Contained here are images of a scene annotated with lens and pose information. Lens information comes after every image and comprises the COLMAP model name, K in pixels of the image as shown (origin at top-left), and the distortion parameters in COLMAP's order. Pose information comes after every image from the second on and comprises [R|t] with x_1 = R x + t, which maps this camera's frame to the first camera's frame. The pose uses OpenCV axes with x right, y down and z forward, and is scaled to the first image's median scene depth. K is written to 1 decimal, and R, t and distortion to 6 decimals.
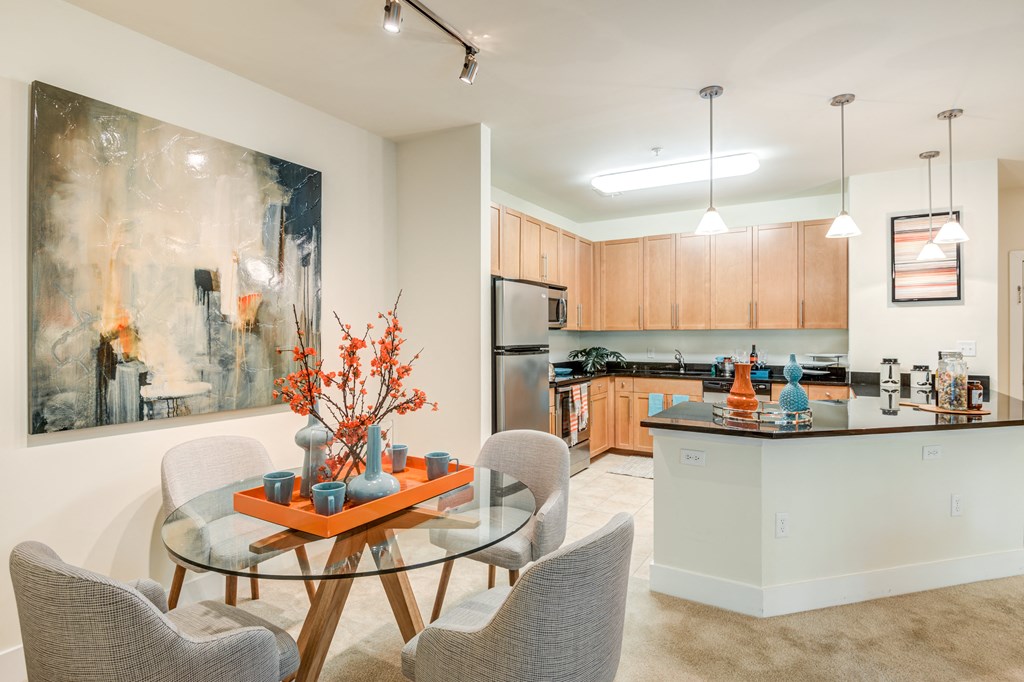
lens RADIAL K [[533.0, 0, 512.0], [0, 533.0, 341.0], [0, 0, 1]] dist [-0.001870, -0.001010]
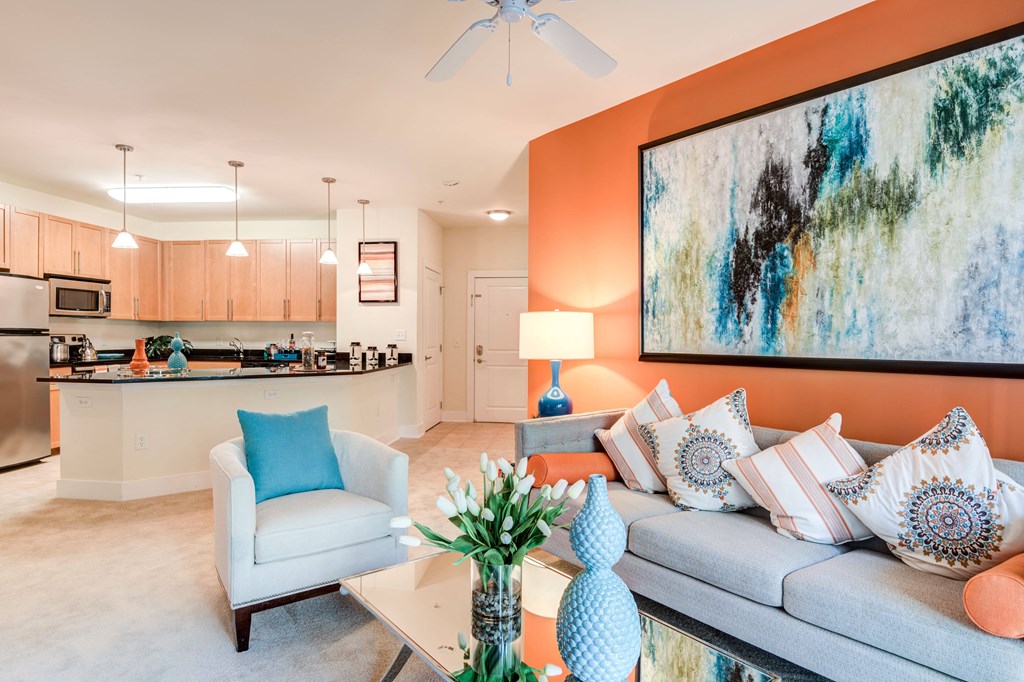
lens RADIAL K [[567.5, 0, 512.0], [0, 567.5, 341.0], [0, 0, 1]] dist [-0.002641, -0.000769]
pose [[0.909056, 0.003809, 0.416657, 0.466579], [-0.003733, 0.999993, -0.000997, 0.030308], [-0.416658, -0.000649, 0.909063, -0.549678]]
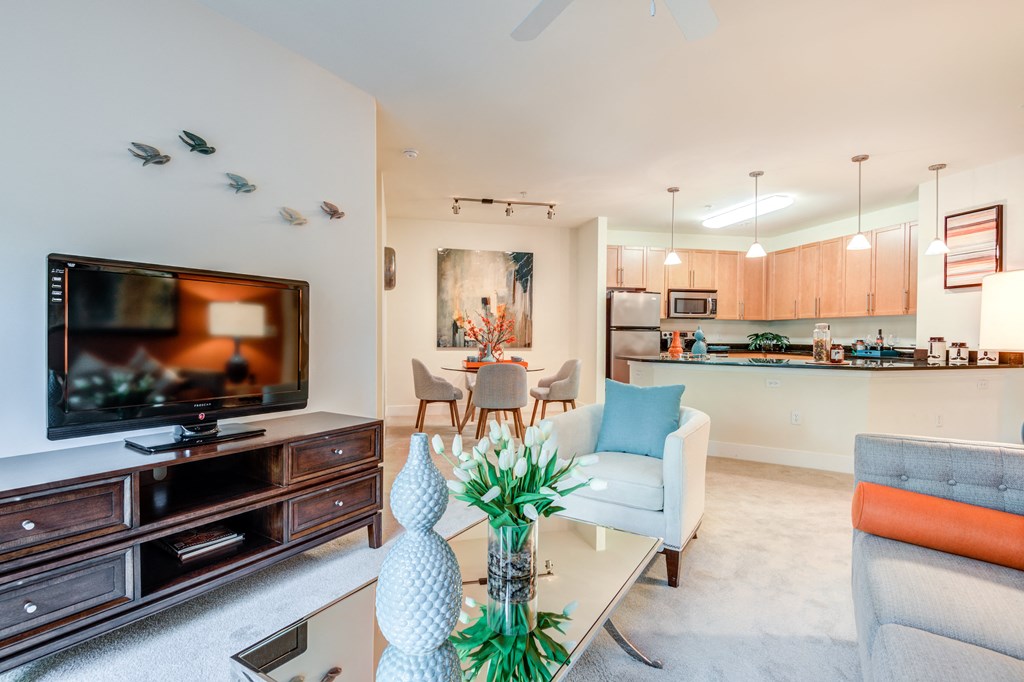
lens RADIAL K [[492.1, 0, 512.0], [0, 492.1, 341.0], [0, 0, 1]] dist [-0.000284, -0.000503]
pose [[0.696321, 0.014588, -0.717582, 0.849143], [-0.014686, 0.999874, 0.006076, 0.049147], [0.717580, 0.006308, 0.696448, -0.440619]]
